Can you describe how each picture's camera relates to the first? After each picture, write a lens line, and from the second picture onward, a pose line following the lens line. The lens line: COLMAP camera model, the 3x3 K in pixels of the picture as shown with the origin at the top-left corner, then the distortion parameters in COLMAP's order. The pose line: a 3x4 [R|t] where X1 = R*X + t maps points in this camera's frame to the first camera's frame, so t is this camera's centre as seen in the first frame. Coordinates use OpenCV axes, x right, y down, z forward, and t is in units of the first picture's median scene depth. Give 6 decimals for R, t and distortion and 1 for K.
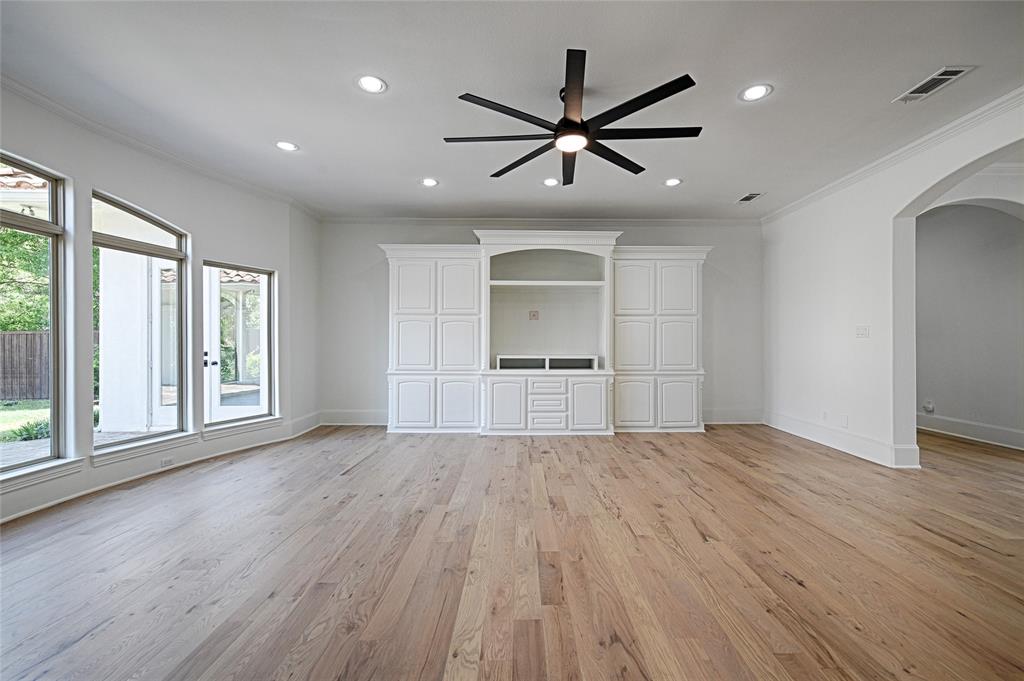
lens RADIAL K [[427.9, 0, 518.5], [0, 427.9, 348.4], [0, 0, 1]] dist [0.001796, -0.000017]
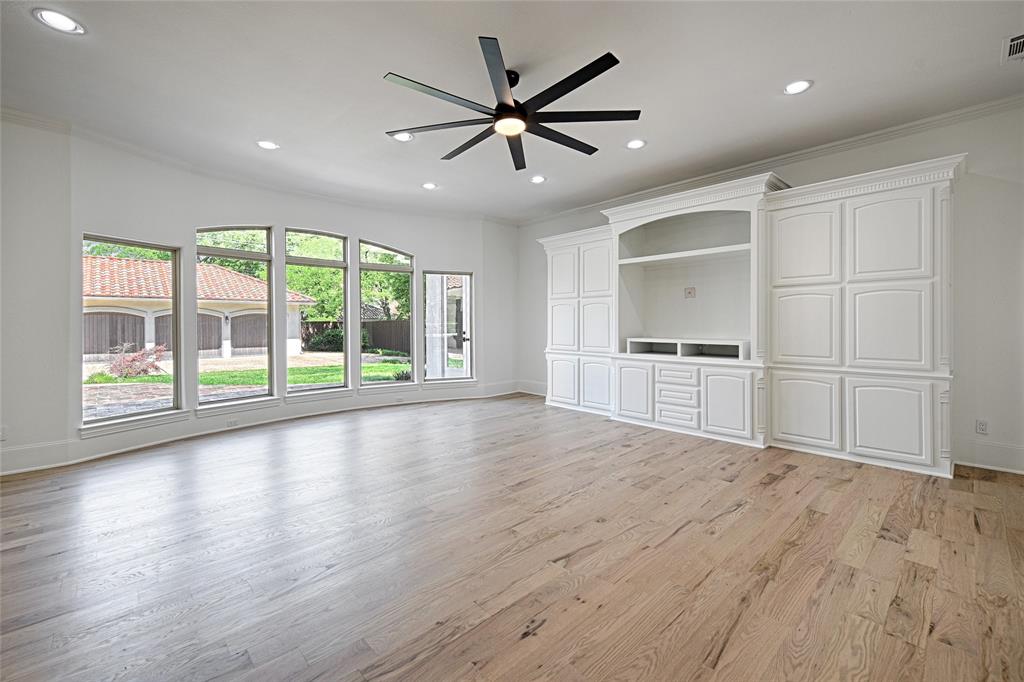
lens RADIAL K [[424.9, 0, 510.4], [0, 424.9, 331.7], [0, 0, 1]] dist [0.001668, 0.000091]
pose [[0.672851, 0.010082, -0.739709, 0.474334], [-0.006465, 0.999949, 0.007748, -0.003340], [0.739749, -0.000431, 0.672882, 0.179584]]
